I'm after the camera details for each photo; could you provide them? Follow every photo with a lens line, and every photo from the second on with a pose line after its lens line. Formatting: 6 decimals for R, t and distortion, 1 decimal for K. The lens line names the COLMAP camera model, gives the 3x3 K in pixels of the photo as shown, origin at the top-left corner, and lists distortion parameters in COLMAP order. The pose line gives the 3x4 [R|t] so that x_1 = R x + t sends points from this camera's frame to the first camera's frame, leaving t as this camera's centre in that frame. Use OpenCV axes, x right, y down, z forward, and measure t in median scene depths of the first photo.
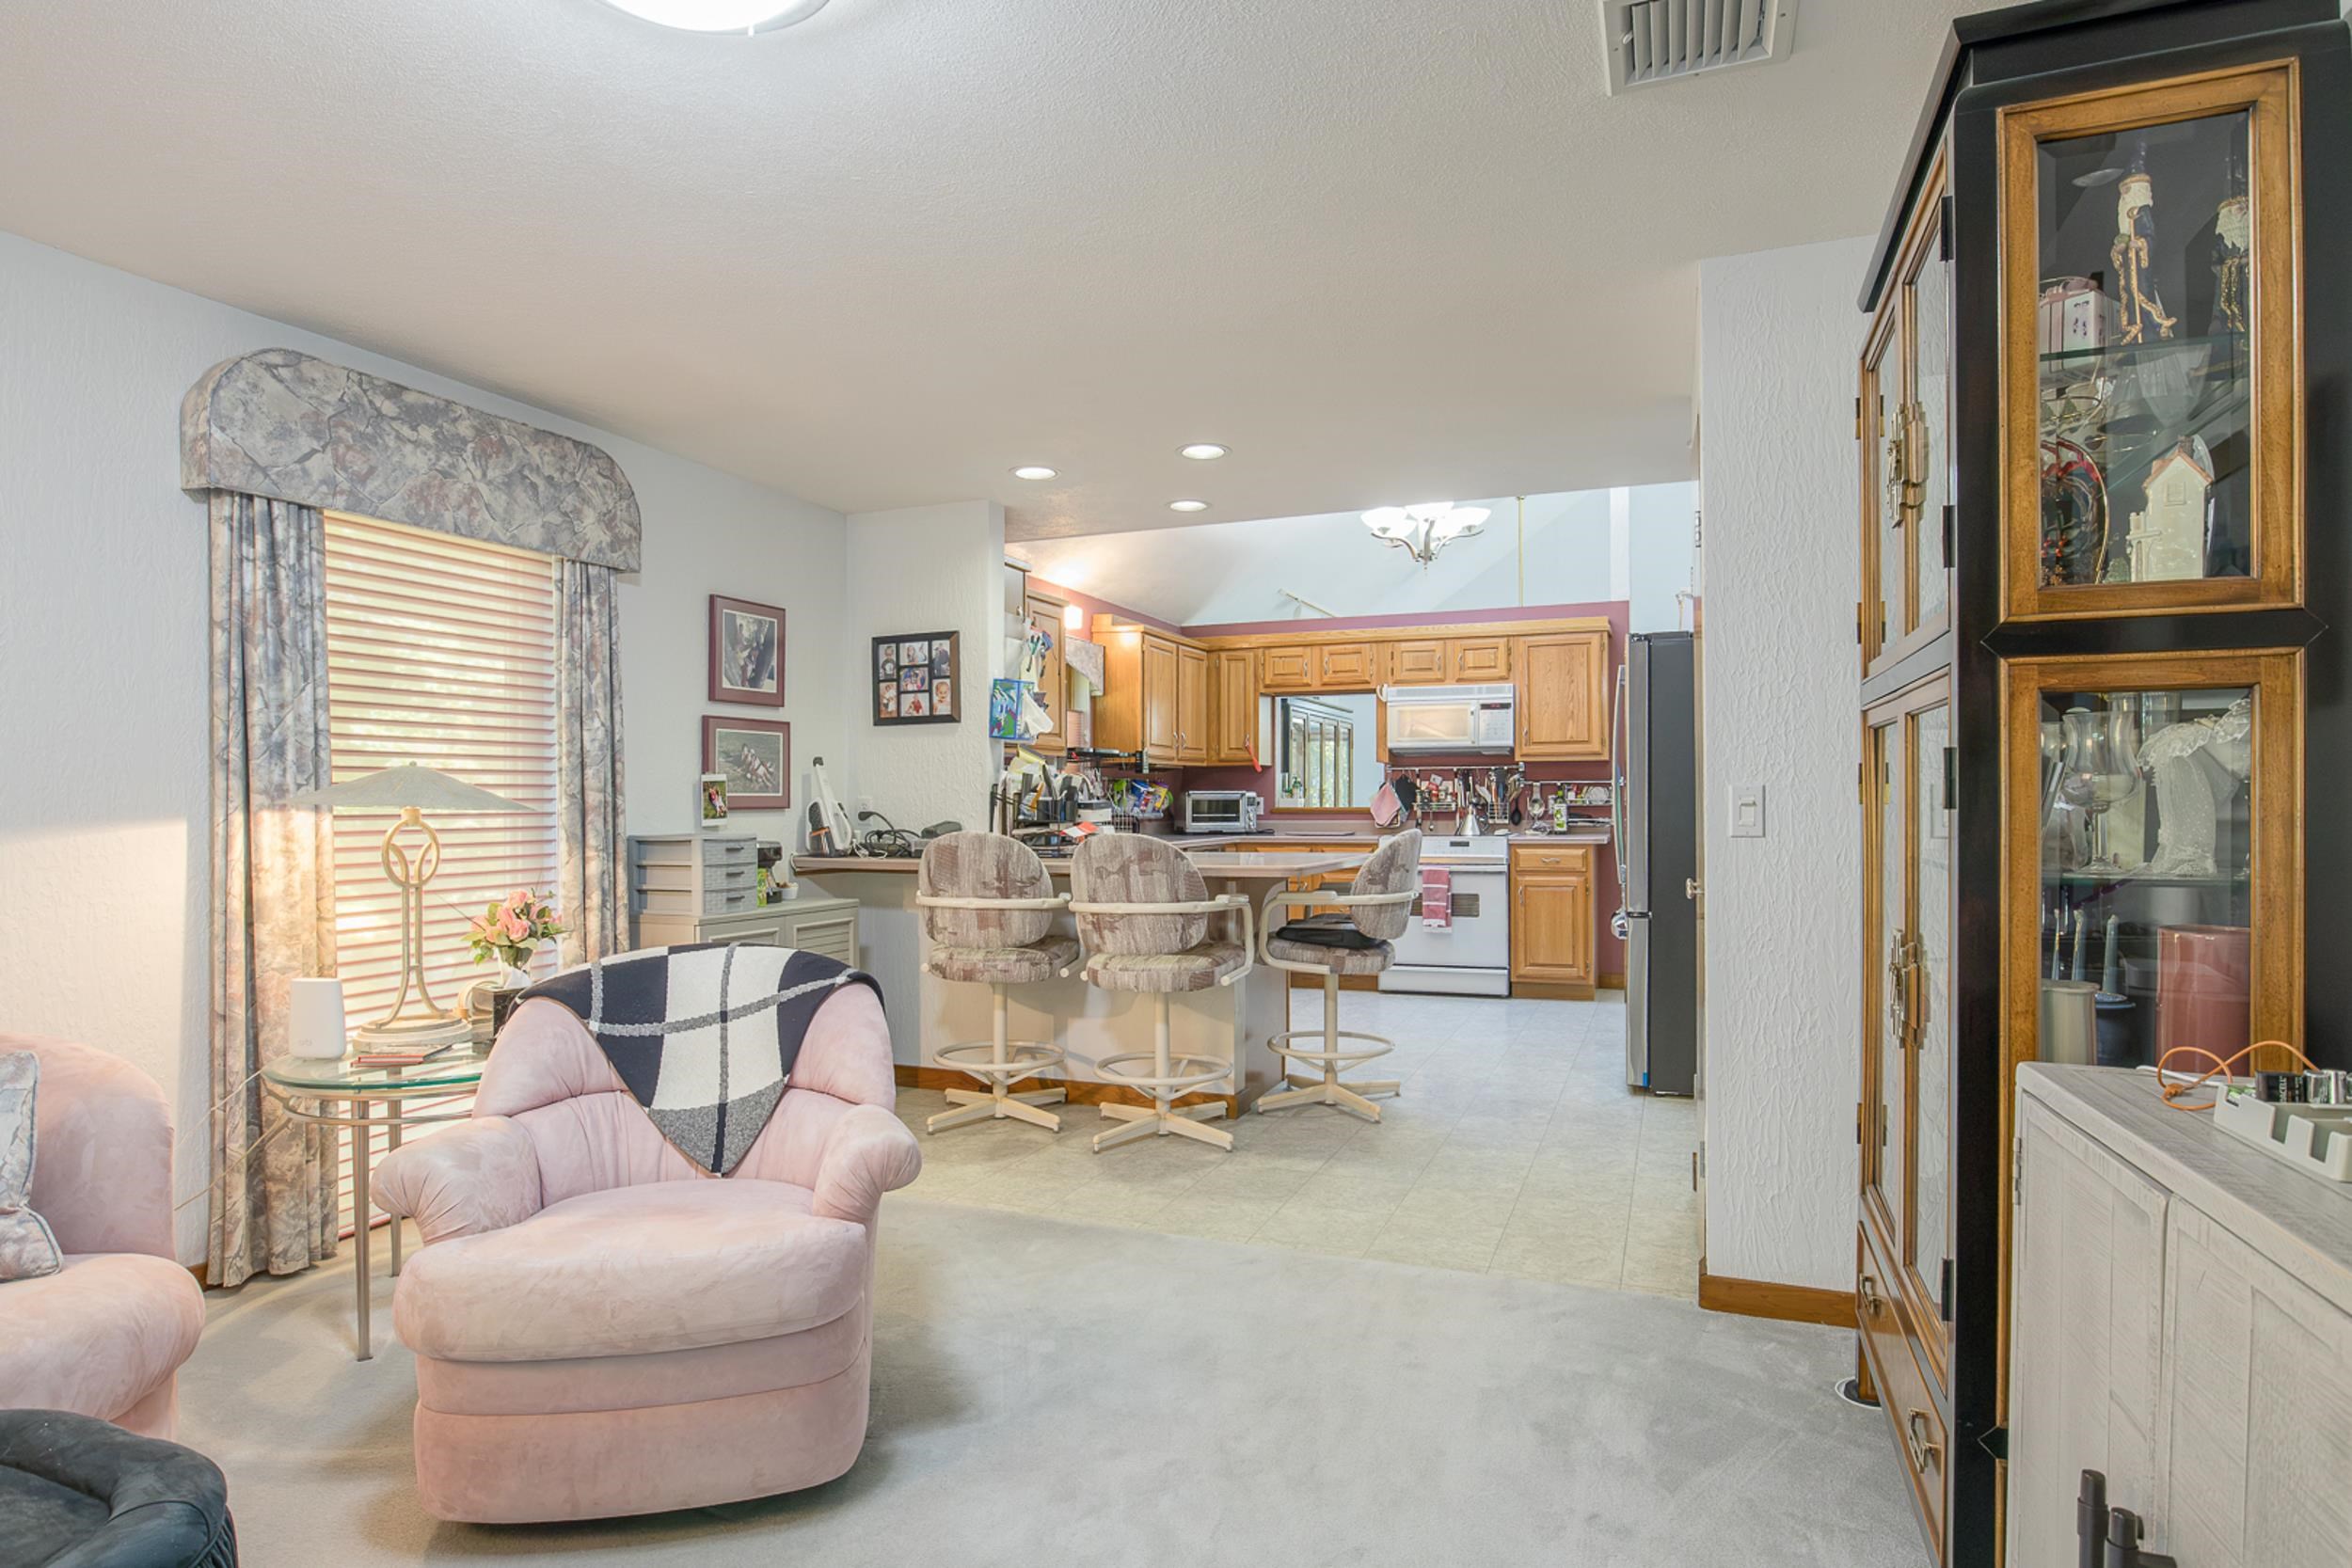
lens RADIAL K [[1263.4, 0, 1168.3], [0, 1263.4, 803.0], [0, 0, 1]] dist [-0.030979, 0.017160]
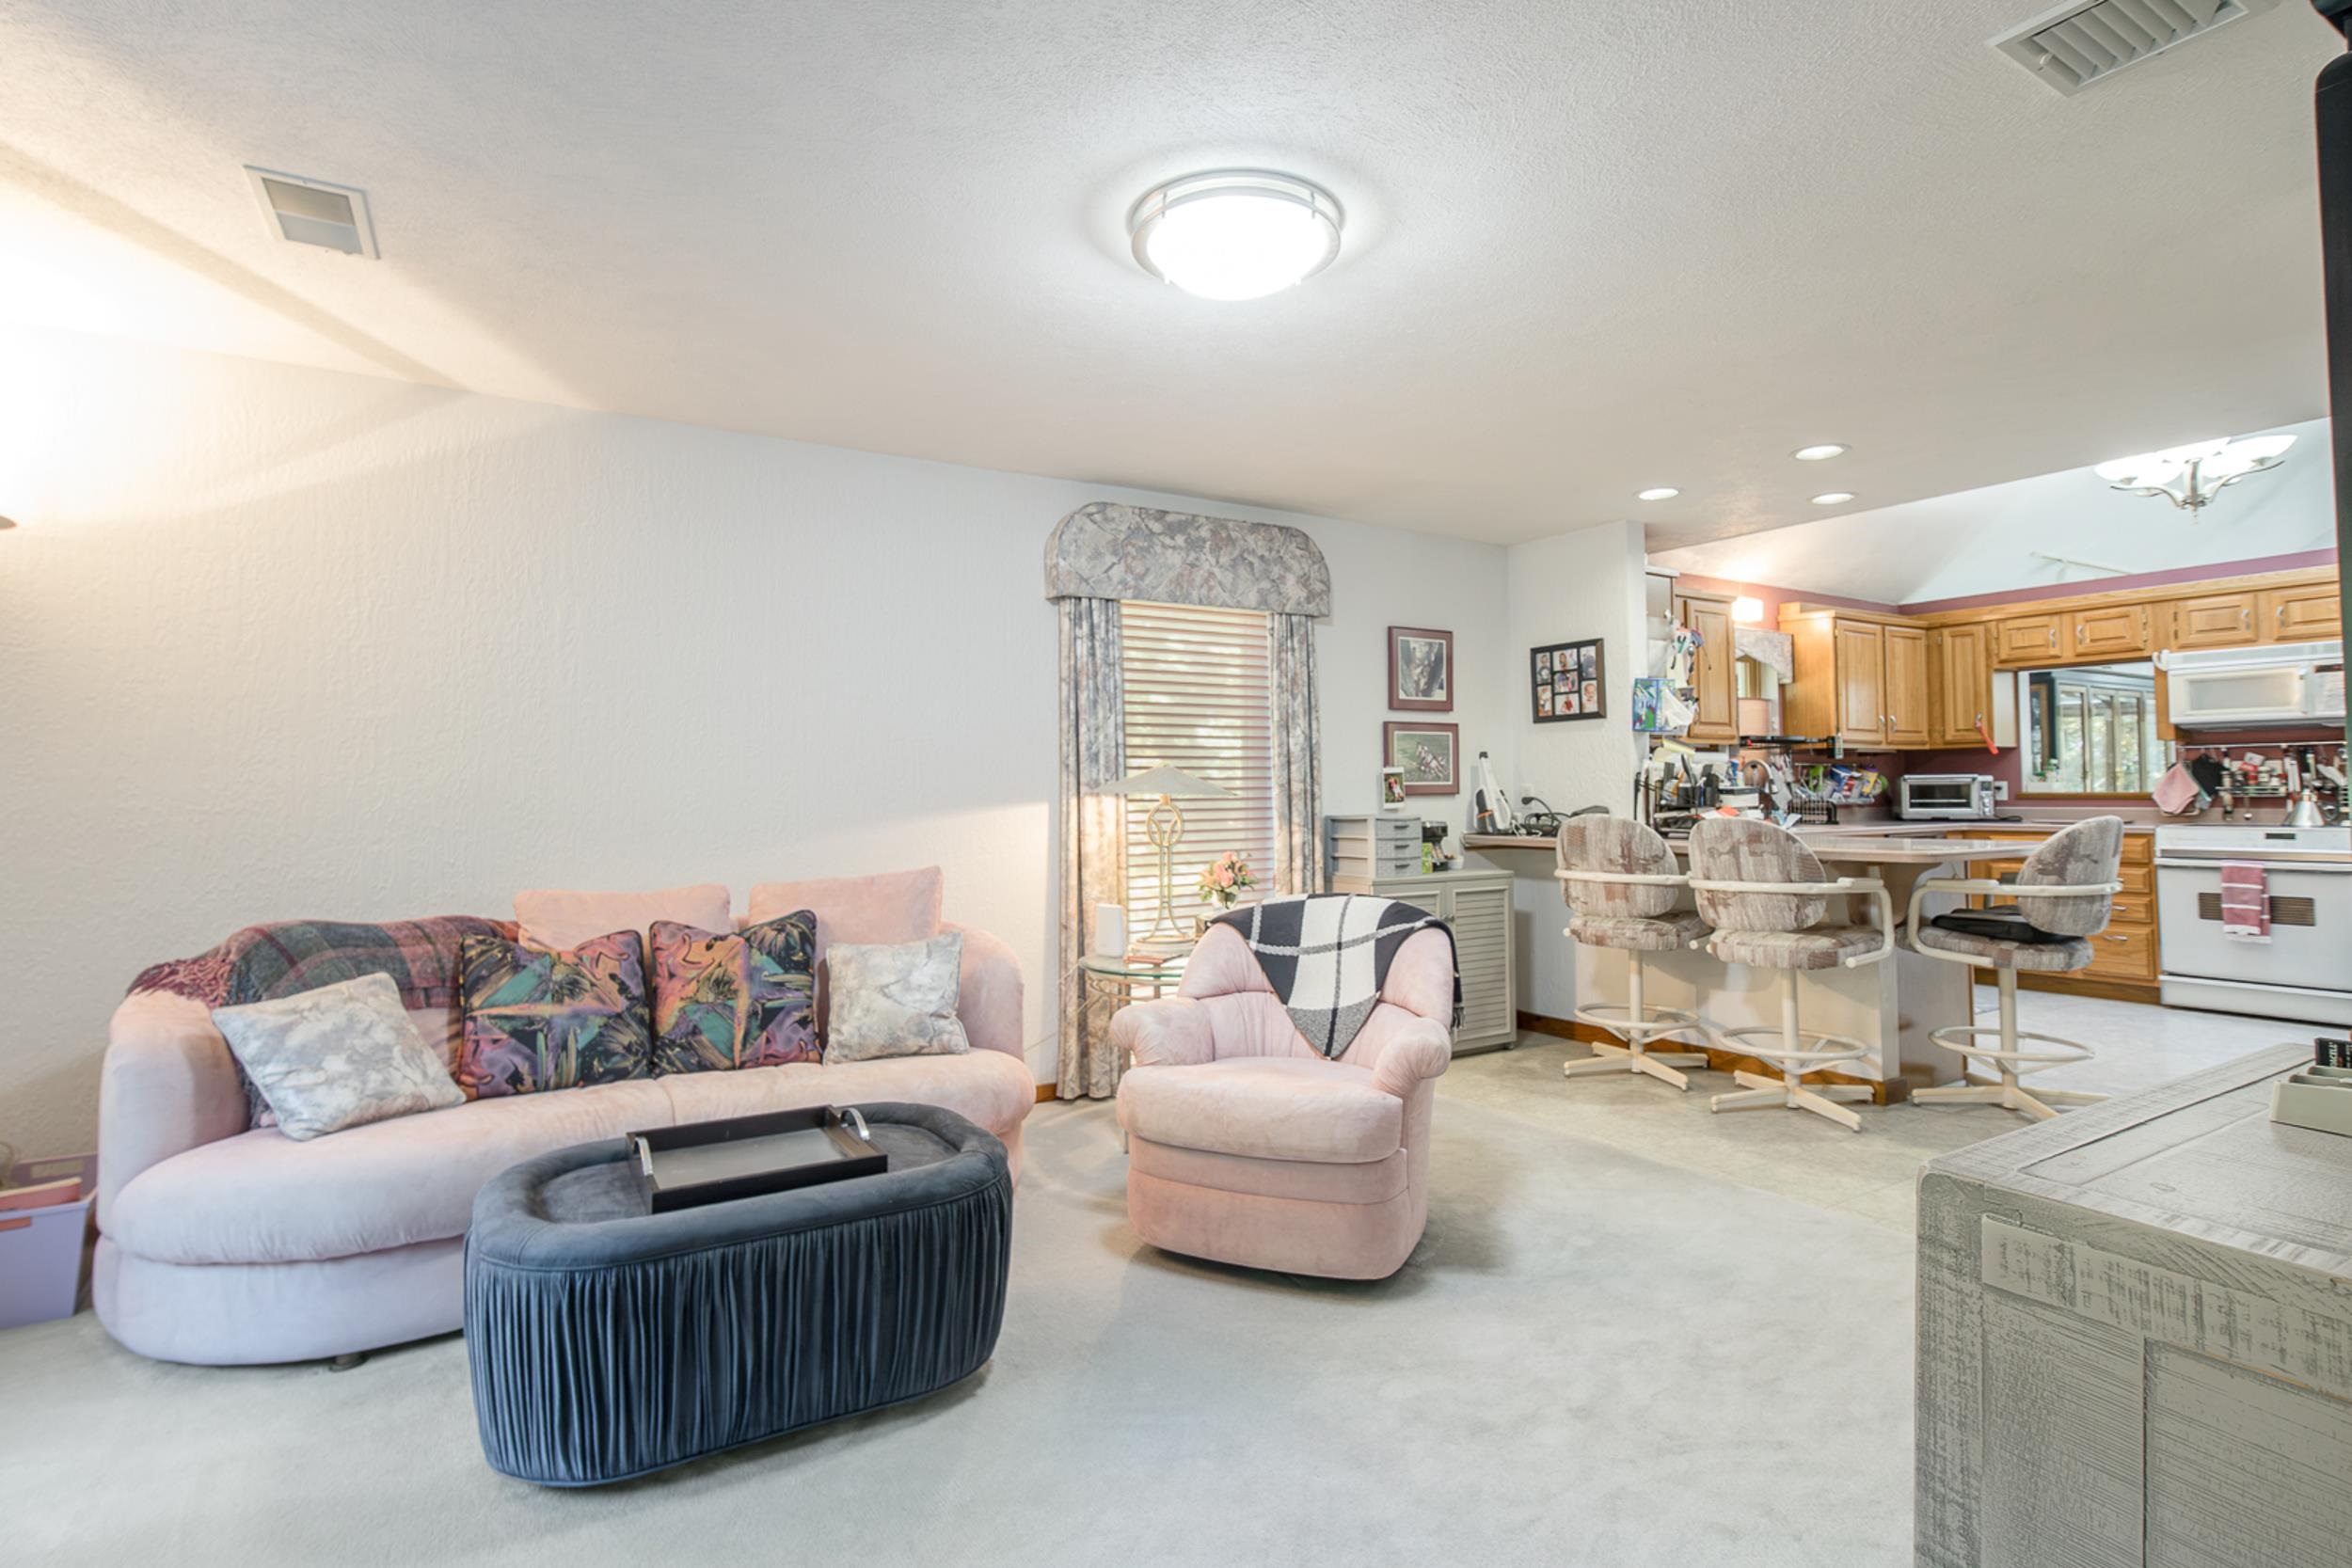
lens RADIAL K [[1181.2, 0, 1177.7], [0, 1181.2, 738.3], [0, 0, 1]] dist [0.001440, 0.001301]
pose [[0.818241, -0.028519, -0.574167, 0.179167], [0.003975, 0.999026, -0.043957, -0.001055], [0.574861, 0.033685, 0.817557, -0.119800]]
